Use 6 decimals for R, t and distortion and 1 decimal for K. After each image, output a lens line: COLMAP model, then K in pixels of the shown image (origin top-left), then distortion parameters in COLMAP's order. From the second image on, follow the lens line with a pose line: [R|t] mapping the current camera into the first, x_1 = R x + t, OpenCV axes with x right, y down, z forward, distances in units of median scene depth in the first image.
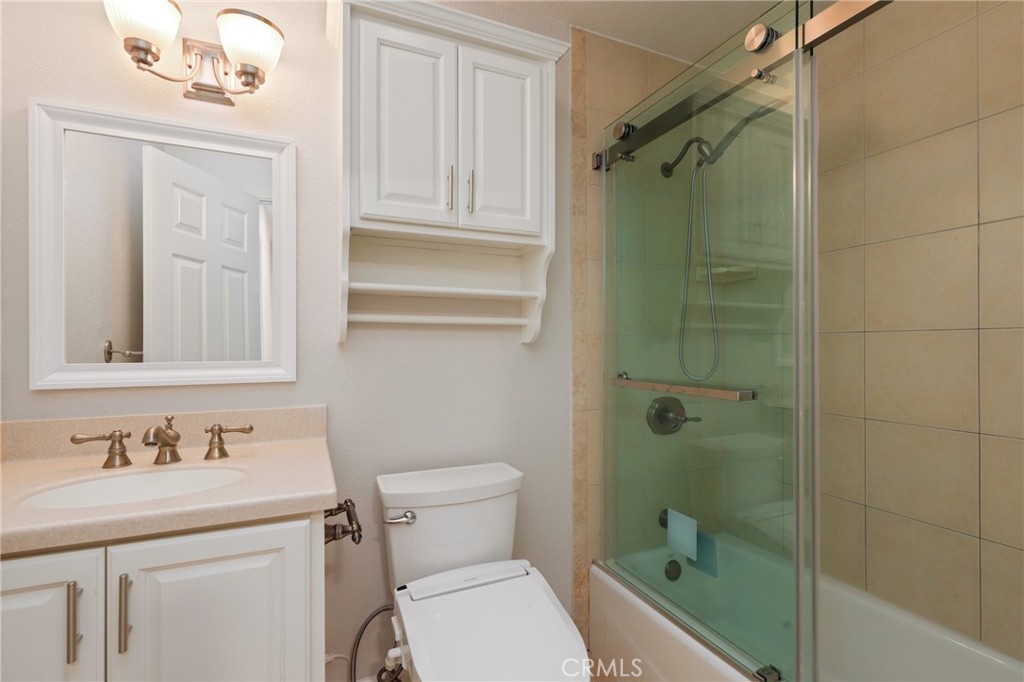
lens RADIAL K [[468.2, 0, 512.4], [0, 468.2, 344.5], [0, 0, 1]] dist [-0.002847, -0.000753]
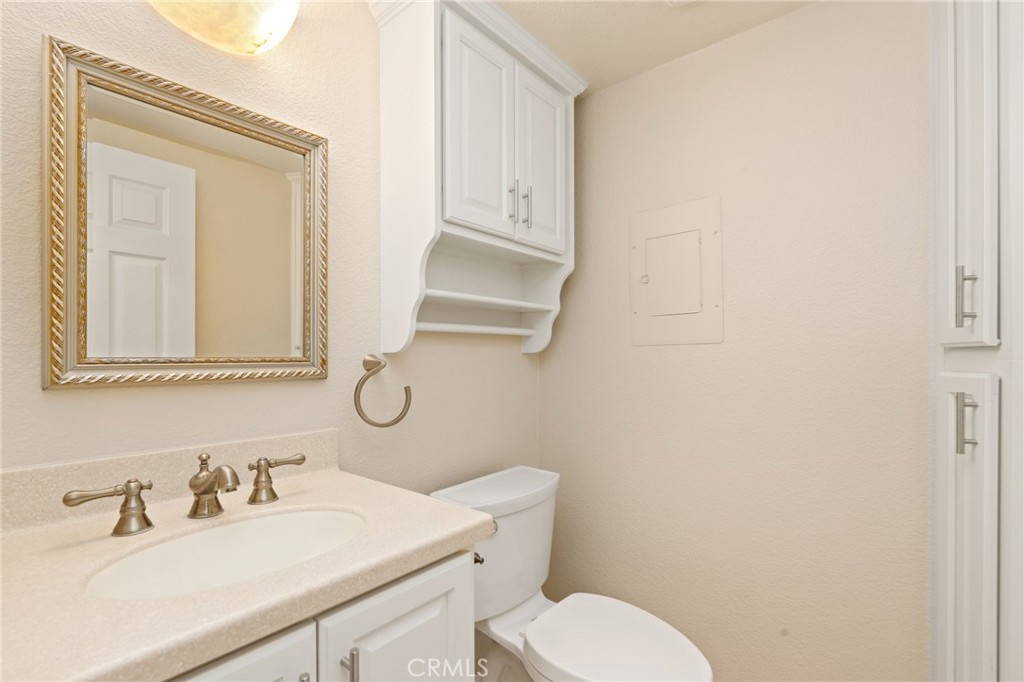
lens RADIAL K [[468.2, 0, 520.0], [0, 468.2, 346.4], [0, 0, 1]] dist [-0.002847, -0.000753]
pose [[0.889509, 0.005681, 0.456882, -0.606612], [-0.001084, 0.999946, -0.010323, -0.009984], [-0.456916, 0.008687, 0.889467, 0.099485]]
